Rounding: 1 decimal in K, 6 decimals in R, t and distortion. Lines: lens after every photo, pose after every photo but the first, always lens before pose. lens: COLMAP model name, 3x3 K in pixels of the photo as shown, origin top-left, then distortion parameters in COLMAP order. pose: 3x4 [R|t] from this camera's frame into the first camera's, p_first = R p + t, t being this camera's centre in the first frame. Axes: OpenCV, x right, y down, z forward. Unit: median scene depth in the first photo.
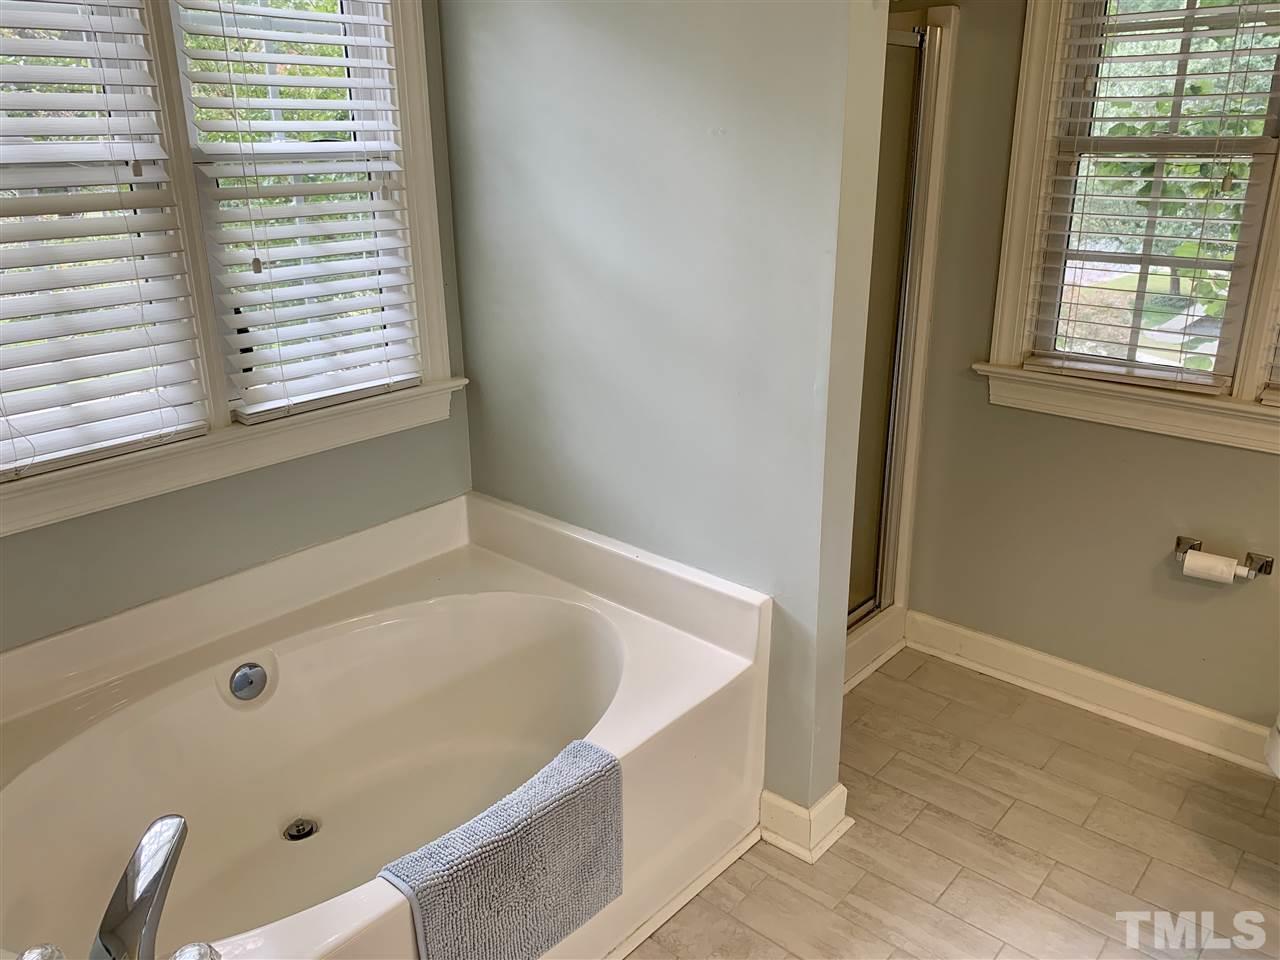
lens RADIAL K [[993.9, 0, 640.0], [0, 993.9, 480.0], [0, 0, 1]] dist [0.024673, -0.009228]
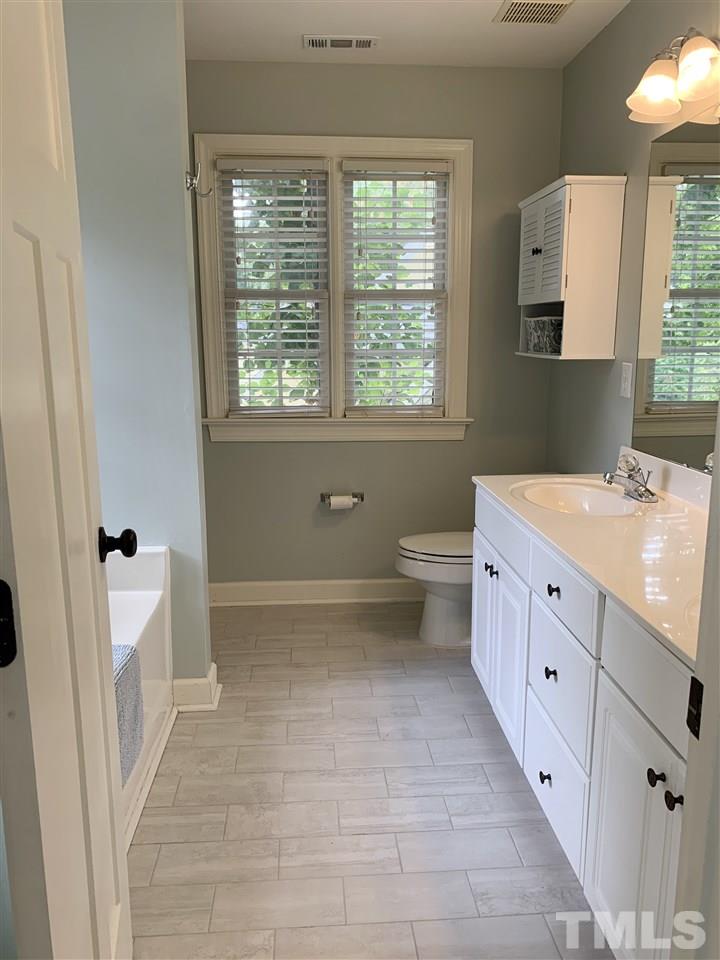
lens RADIAL K [[745.5, 0, 360.0], [0, 745.5, 480.0], [0, 0, 1]] dist [0.024673, -0.009228]
pose [[0.705678, -0.128705, 0.696745, -0.436775], [0.232671, 0.970924, -0.056303, 0.140176], [-0.669240, 0.201844, 0.715106, -0.087519]]
